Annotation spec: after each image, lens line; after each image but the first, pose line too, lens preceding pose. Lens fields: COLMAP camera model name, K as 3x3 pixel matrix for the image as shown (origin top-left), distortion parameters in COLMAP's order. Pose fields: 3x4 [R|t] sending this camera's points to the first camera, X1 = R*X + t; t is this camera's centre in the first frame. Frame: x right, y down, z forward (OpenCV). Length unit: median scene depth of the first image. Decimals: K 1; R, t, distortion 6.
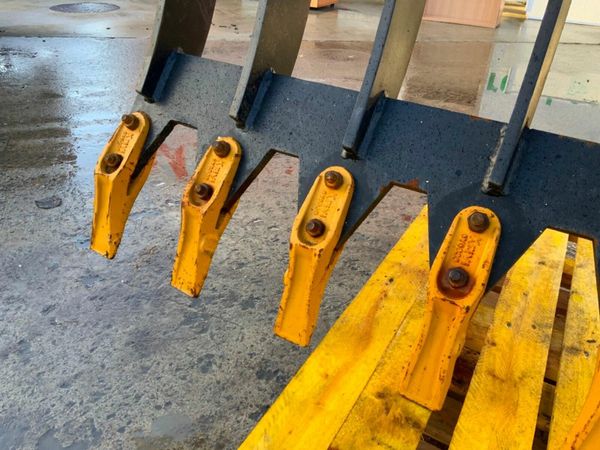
lens RADIAL K [[516.8, 0, 300.0], [0, 516.8, 225.0], [0, 0, 1]] dist [0.047603, -0.007323]
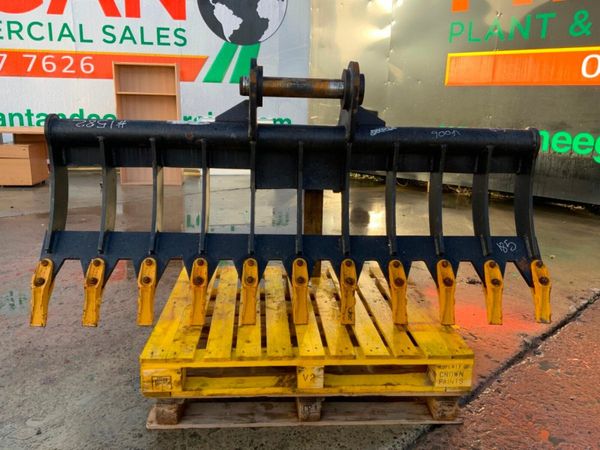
lens RADIAL K [[516.8, 0, 300.0], [0, 516.8, 225.0], [0, 0, 1]] dist [0.047603, -0.007323]
pose [[0.838081, -0.160394, 0.521435, -0.642360], [0.294901, 0.937317, -0.185662, 0.458595], [-0.458971, 0.309371, 0.832848, -1.679898]]
